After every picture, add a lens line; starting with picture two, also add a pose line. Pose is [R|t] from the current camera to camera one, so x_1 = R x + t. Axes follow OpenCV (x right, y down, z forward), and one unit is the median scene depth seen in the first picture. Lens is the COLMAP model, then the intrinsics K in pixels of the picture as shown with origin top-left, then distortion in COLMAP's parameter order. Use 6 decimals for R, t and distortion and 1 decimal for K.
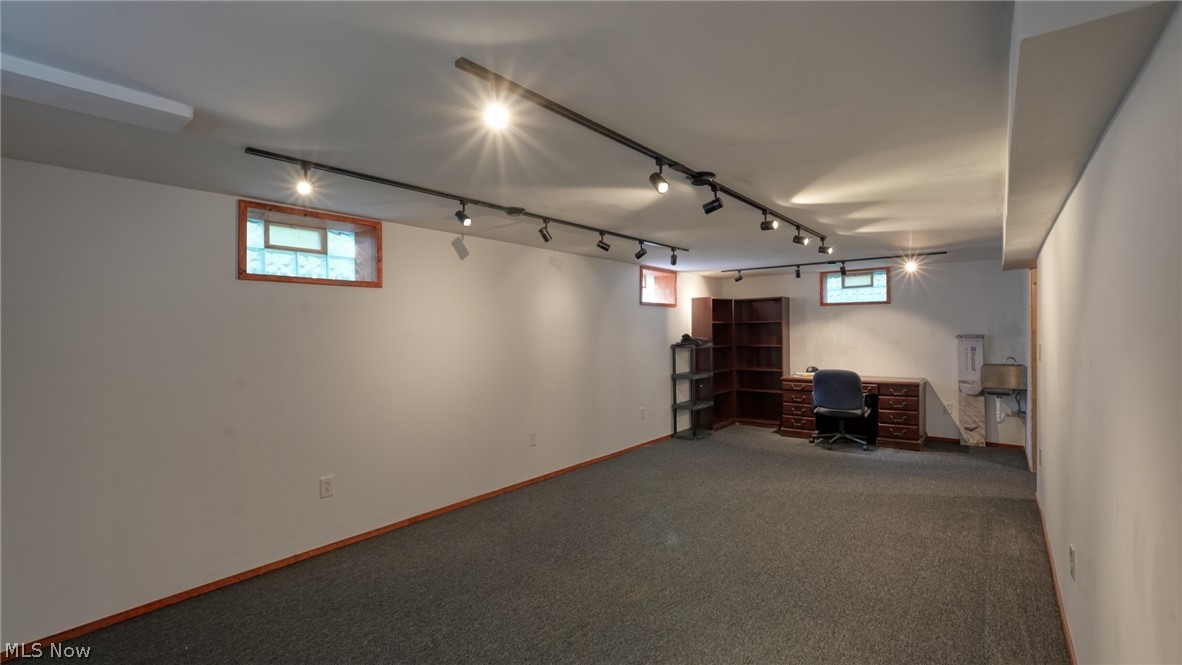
lens RADIAL K [[511.6, 0, 591.0], [0, 511.6, 332.5], [0, 0, 1]] dist [-0.002570, 0.000163]
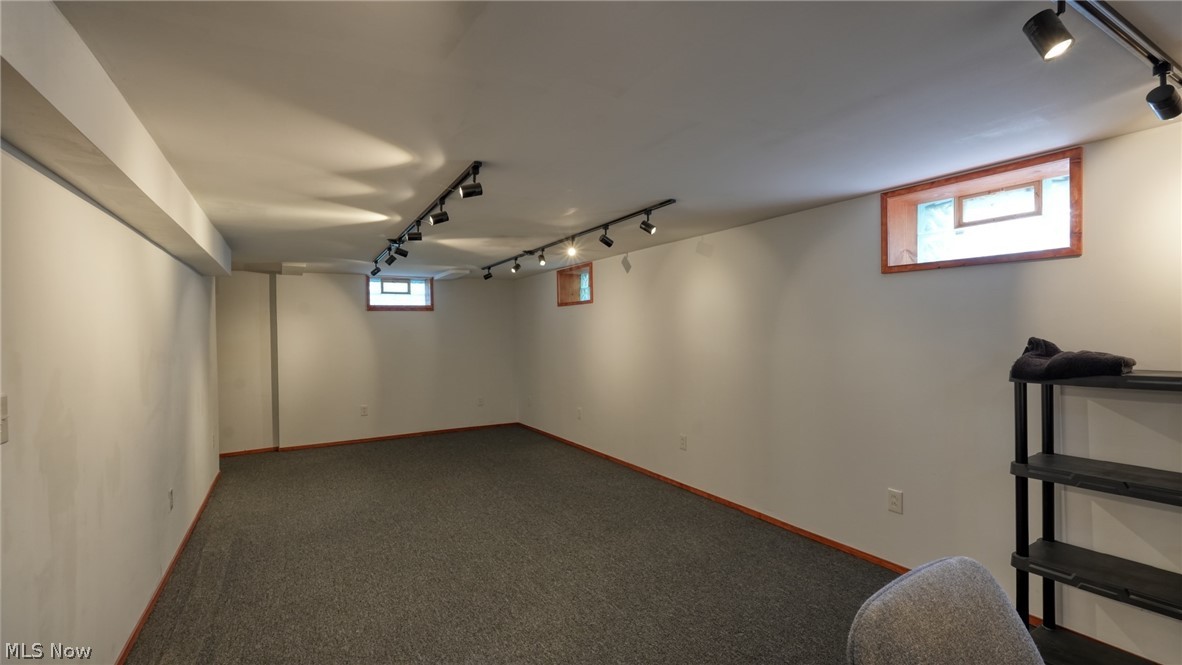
lens RADIAL K [[511.6, 0, 591.0], [0, 511.6, 332.5], [0, 0, 1]] dist [-0.002570, 0.000163]
pose [[-0.355730, 0.022092, -0.934328, 0.976344], [0.017501, 0.999703, 0.016974, -0.018517], [0.934425, -0.010314, -0.356011, 1.384735]]
